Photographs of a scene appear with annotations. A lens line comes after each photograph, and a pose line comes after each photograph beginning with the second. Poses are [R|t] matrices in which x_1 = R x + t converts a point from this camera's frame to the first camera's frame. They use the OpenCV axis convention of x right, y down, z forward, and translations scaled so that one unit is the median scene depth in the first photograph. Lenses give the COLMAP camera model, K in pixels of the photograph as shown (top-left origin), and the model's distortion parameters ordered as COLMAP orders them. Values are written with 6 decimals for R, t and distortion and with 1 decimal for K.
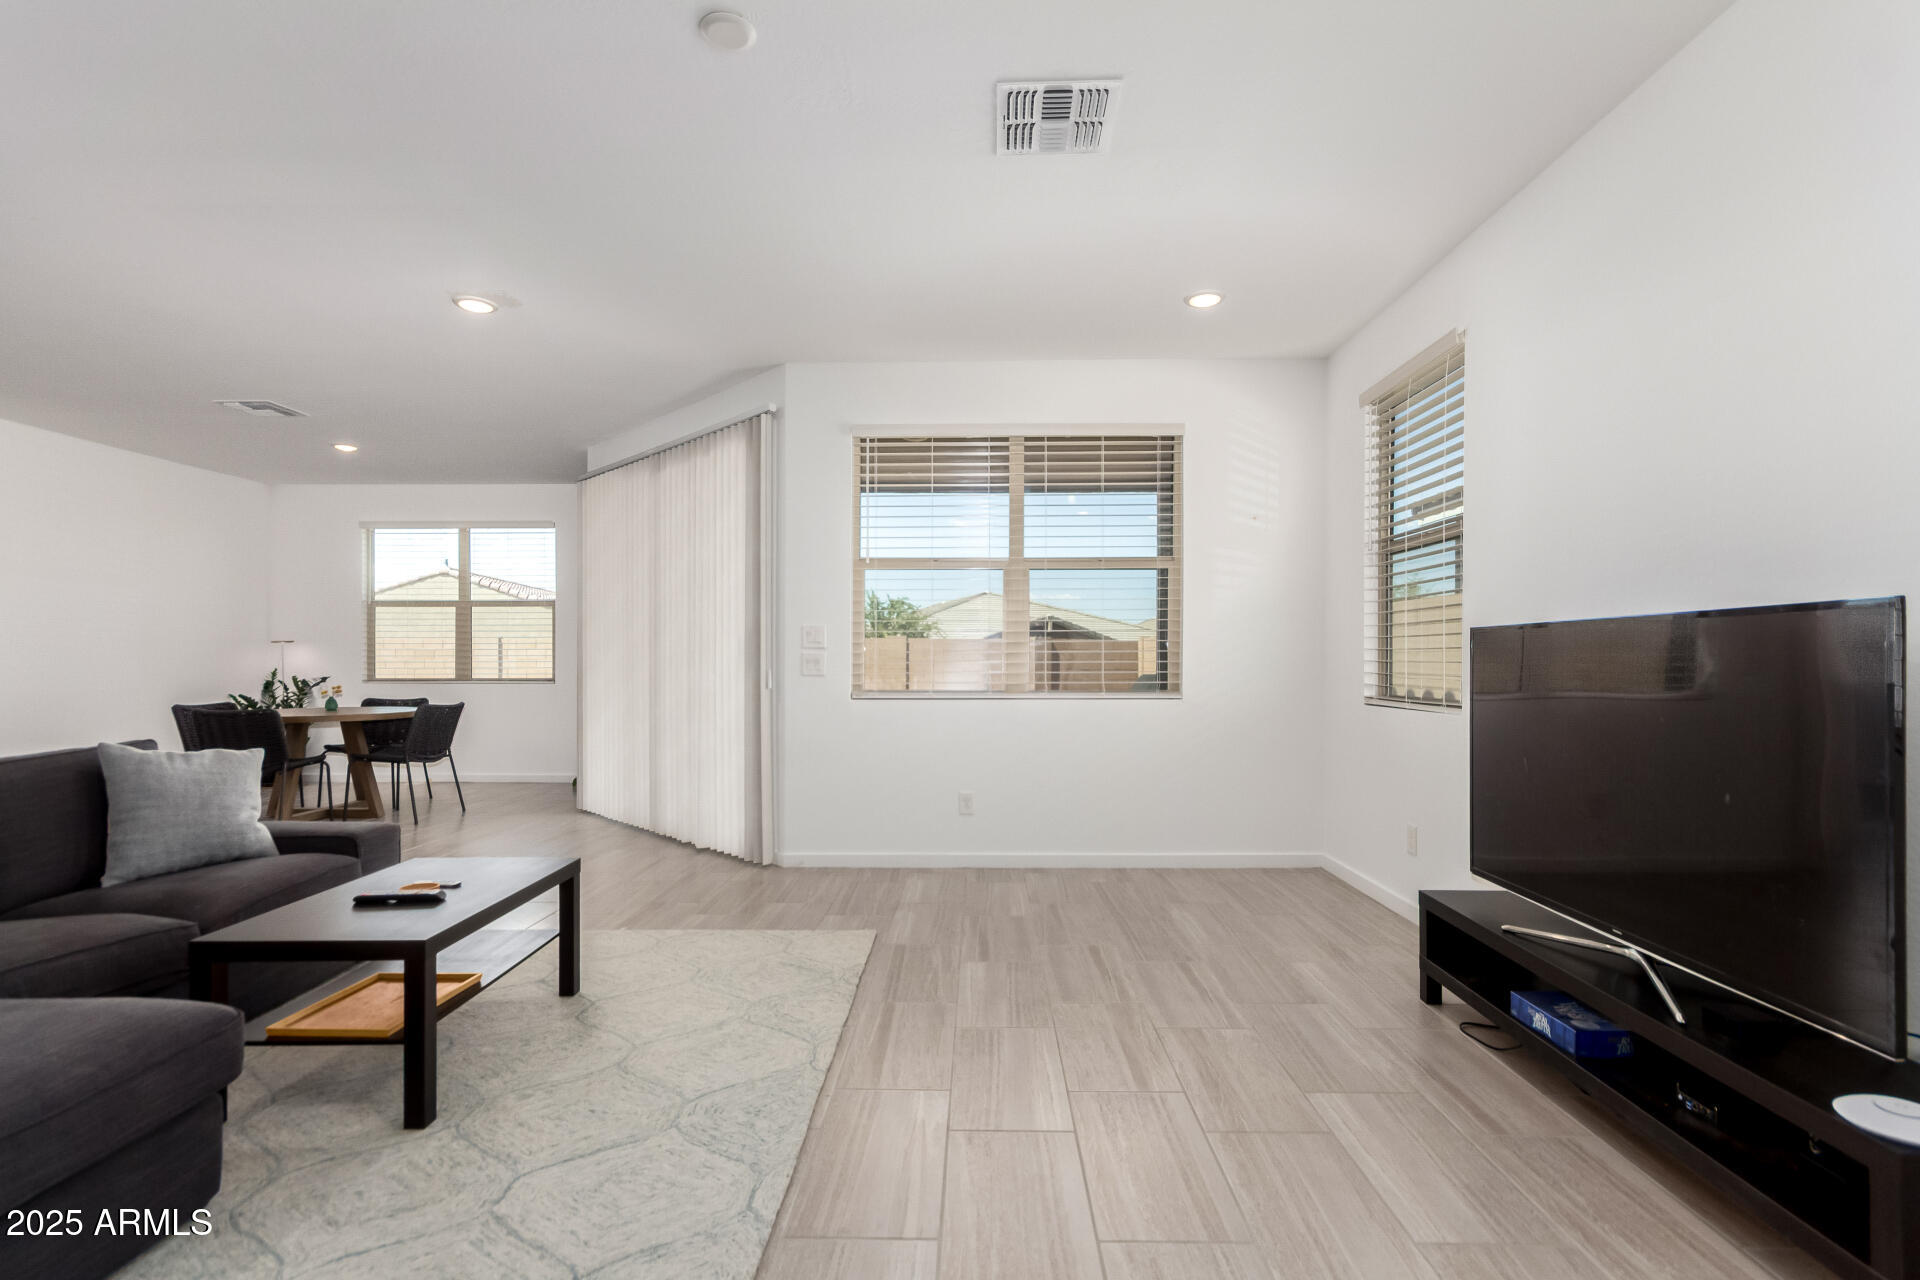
lens RADIAL K [[903.6, 0, 958.7], [0, 903.6, 652.1], [0, 0, 1]] dist [-0.002467, 0.003316]
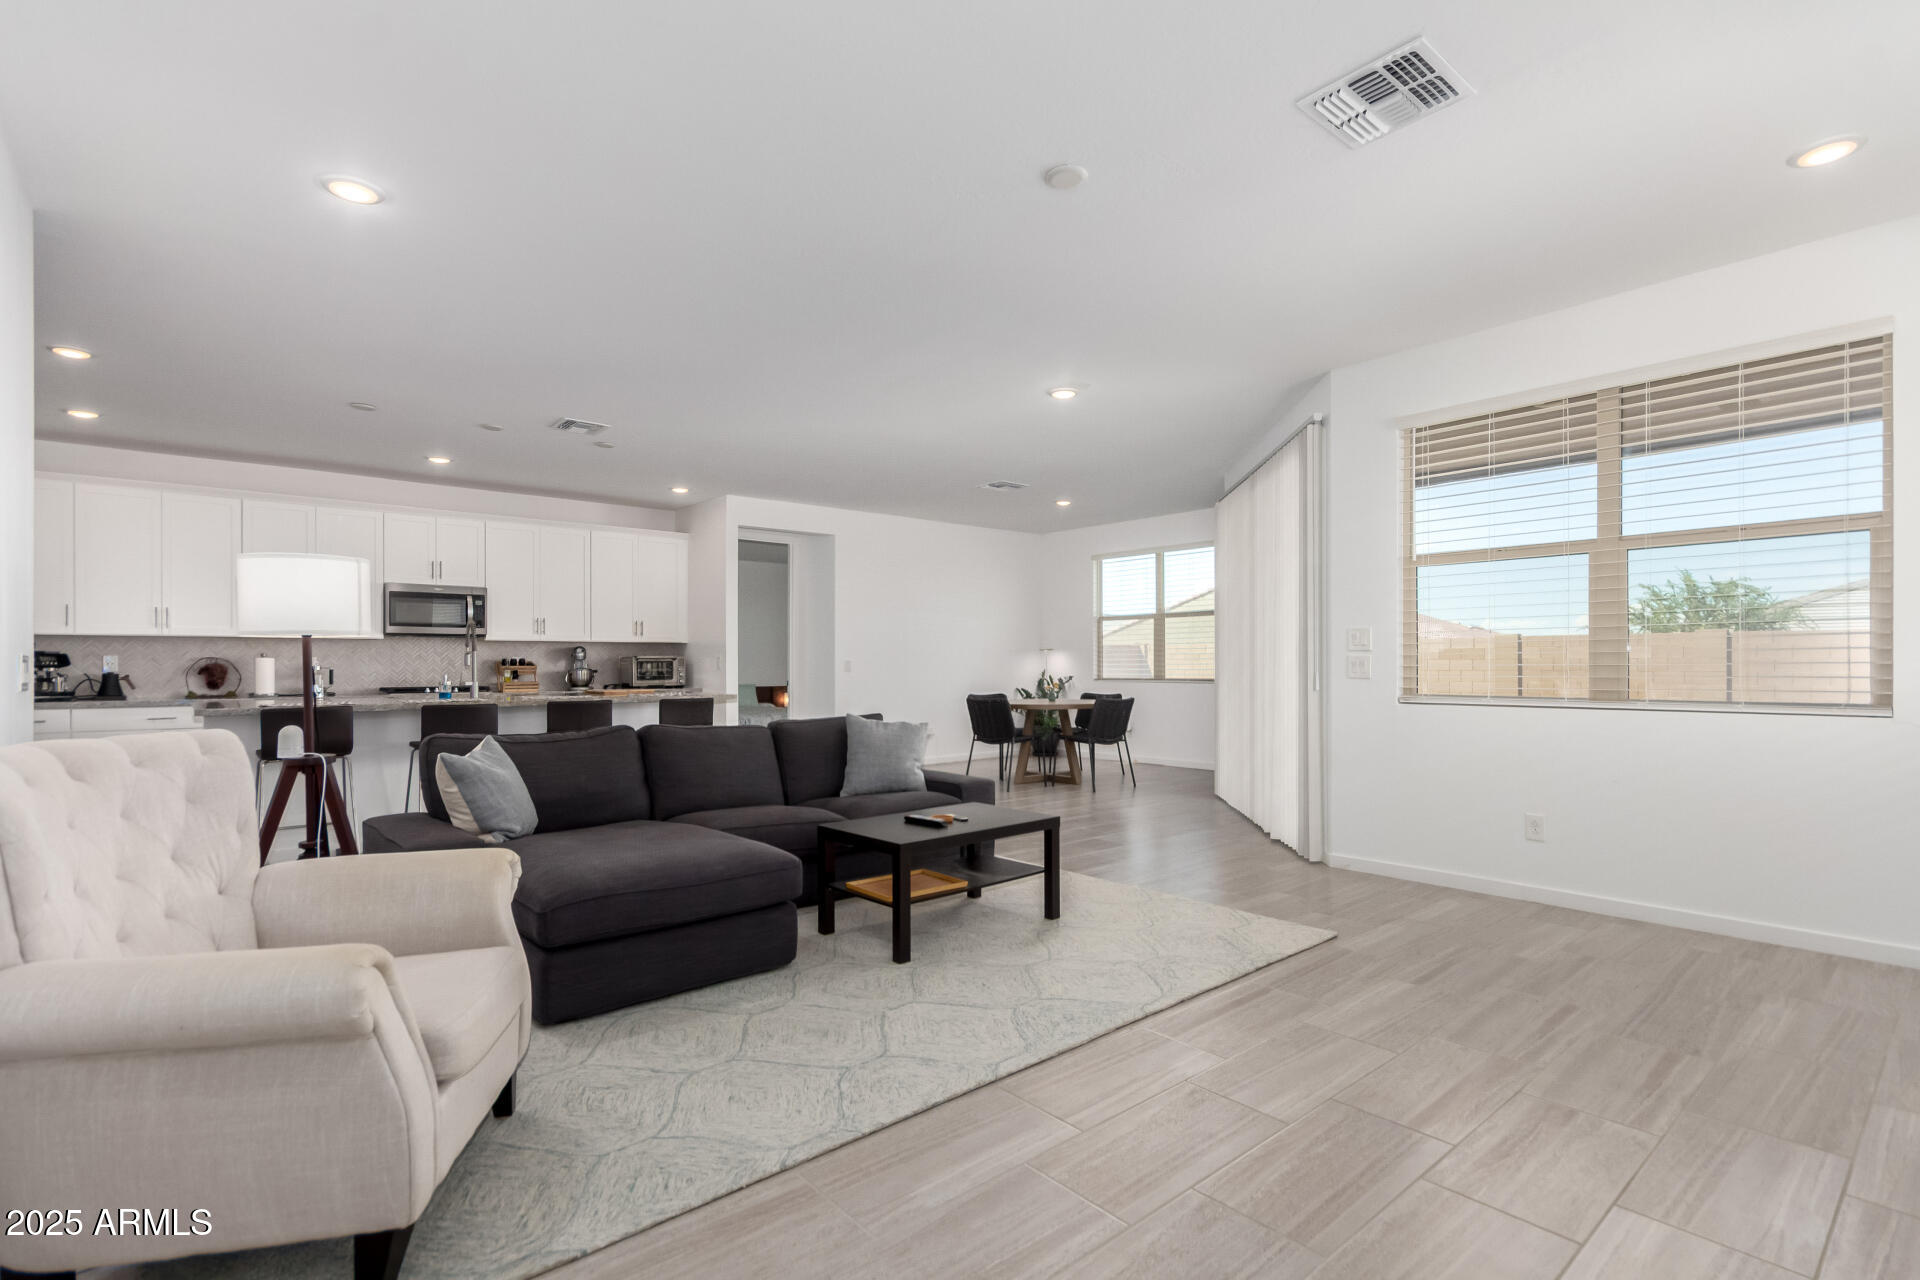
lens RADIAL K [[903.6, 0, 964.2], [0, 903.6, 650.2], [0, 0, 1]] dist [-0.002467, 0.003316]
pose [[0.661453, -0.013970, -0.749857, 0.301892], [0.012395, 0.999894, -0.007694, -0.002991], [0.749884, -0.004205, 0.661556, 0.019195]]
